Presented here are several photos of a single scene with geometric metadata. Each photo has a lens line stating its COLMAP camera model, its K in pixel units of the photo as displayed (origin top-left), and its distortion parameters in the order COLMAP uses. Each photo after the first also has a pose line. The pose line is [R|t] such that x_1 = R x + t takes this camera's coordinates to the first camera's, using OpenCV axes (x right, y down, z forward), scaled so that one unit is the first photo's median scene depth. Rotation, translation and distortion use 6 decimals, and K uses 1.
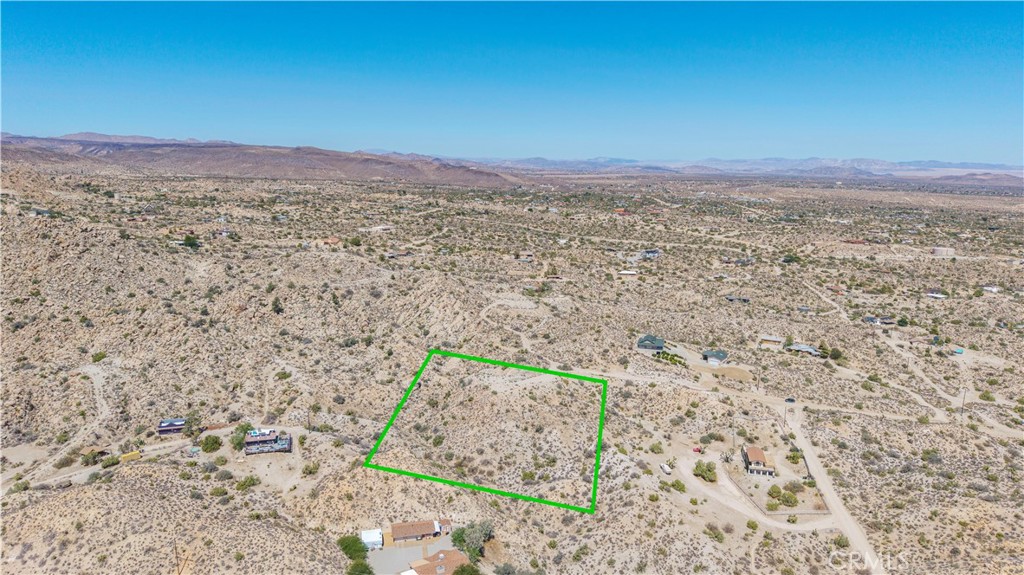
lens RADIAL K [[682.0, 0, 513.1], [0, 682.0, 282.3], [0, 0, 1]] dist [0.044111, -0.050149]
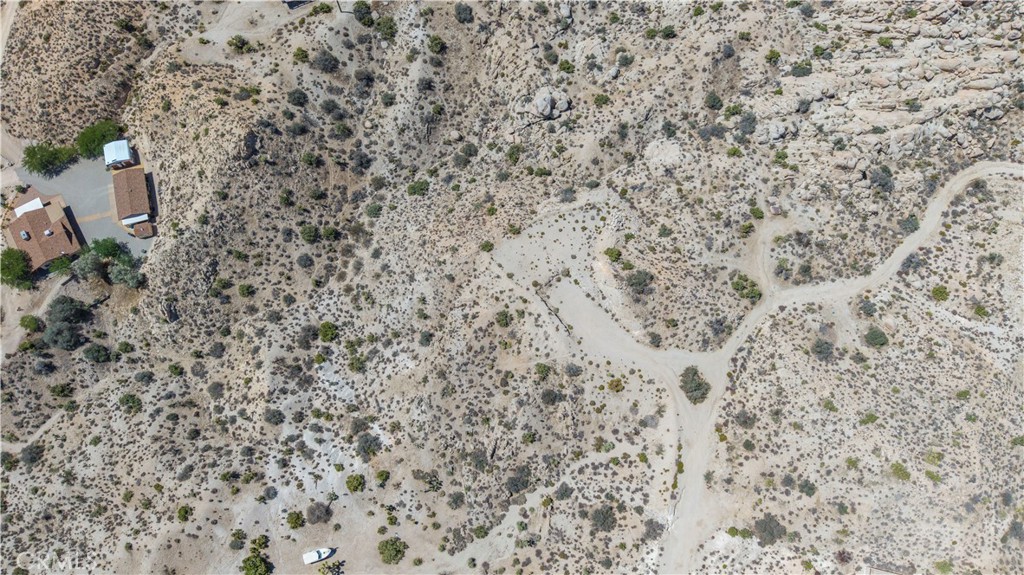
lens RADIAL K [[682.0, 0, 514.4], [0, 682.0, 290.5], [0, 0, 1]] dist [0.044111, -0.050149]
pose [[0.050220, 0.949265, -0.310440, 0.143112], [-0.195116, 0.314168, 0.929101, -0.271327], [0.979494, 0.013912, 0.200994, 0.754279]]
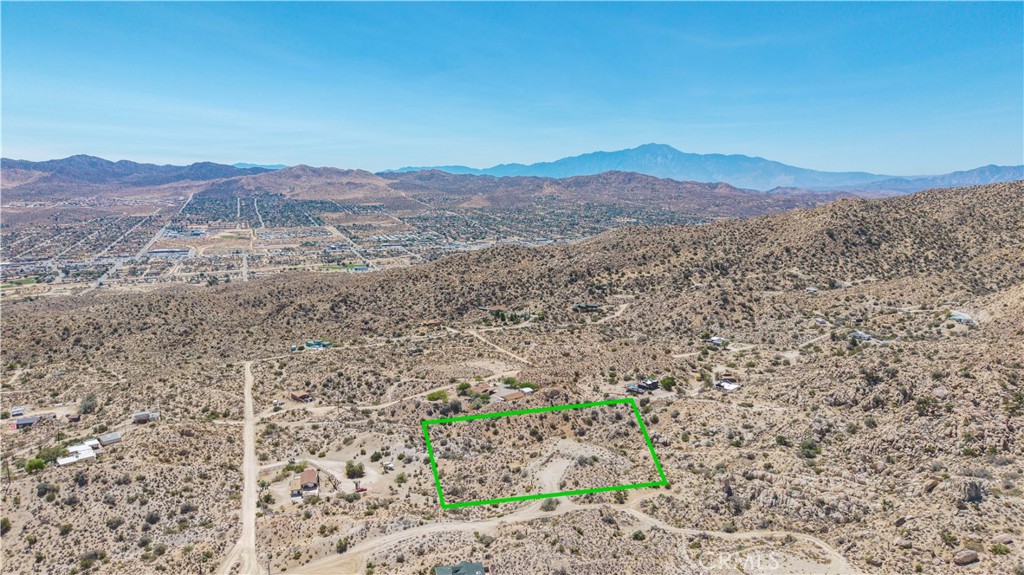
lens RADIAL K [[682.0, 0, 515.2], [0, 682.0, 291.0], [0, 0, 1]] dist [0.044111, -0.050149]
pose [[-0.878884, 0.067908, -0.472177, 0.407516], [-0.098944, 0.942340, 0.319695, -0.291380], [0.466661, 0.327695, -0.821489, 1.418871]]
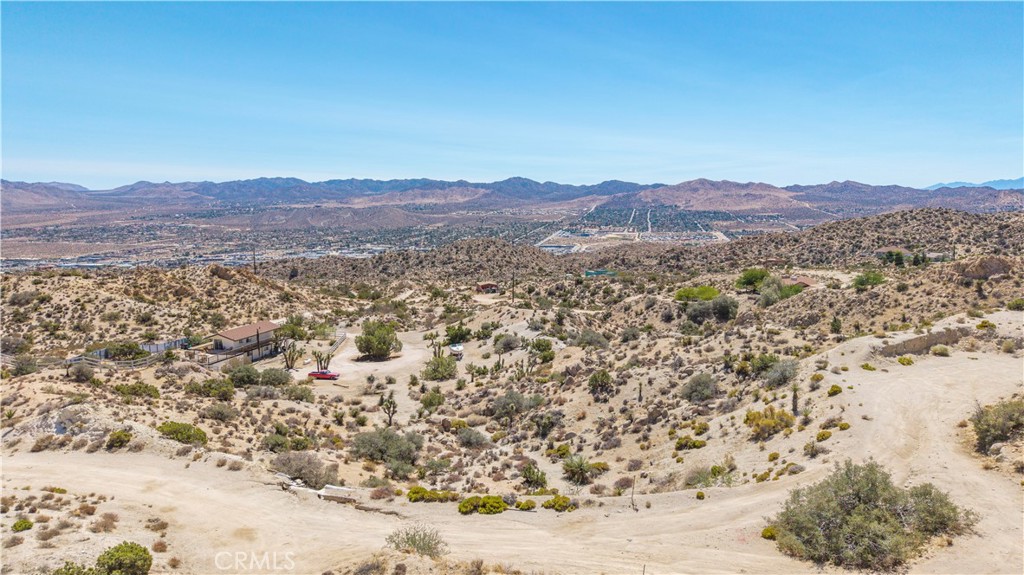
lens RADIAL K [[682.0, 0, 515.1], [0, 682.0, 295.6], [0, 0, 1]] dist [0.044111, -0.050149]
pose [[-0.997402, -0.016423, 0.070137, 0.109920], [0.006864, 0.947563, 0.319495, 0.066135], [-0.071707, 0.319146, -0.944989, 1.023512]]
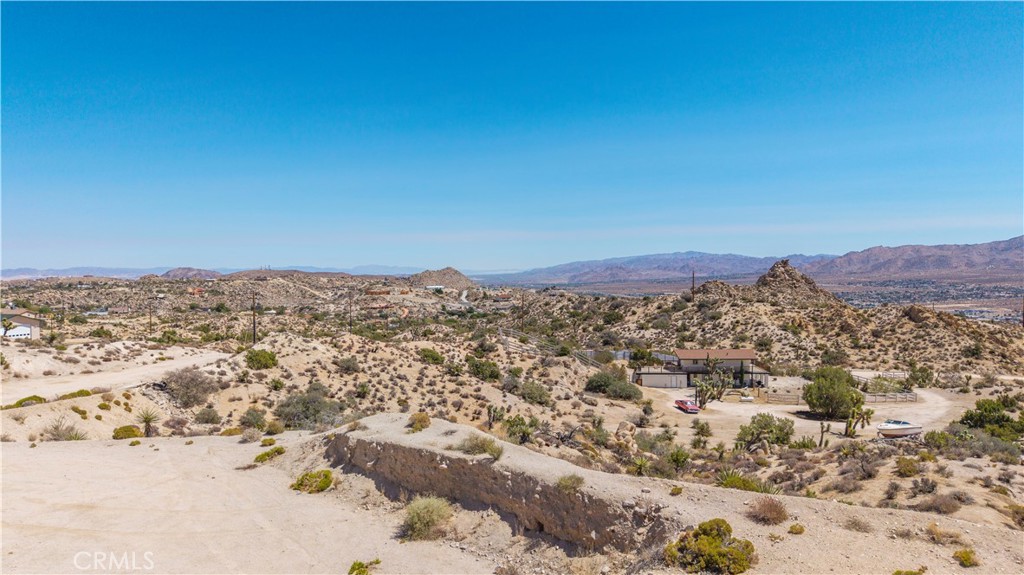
lens RADIAL K [[682.0, 0, 515.2], [0, 682.0, 289.6], [0, 0, 1]] dist [0.044111, -0.050149]
pose [[-0.191579, -0.050339, 0.980186, -0.024807], [0.185201, 0.978889, 0.086470, 0.112516], [-0.963846, 0.198097, -0.178211, 0.867546]]
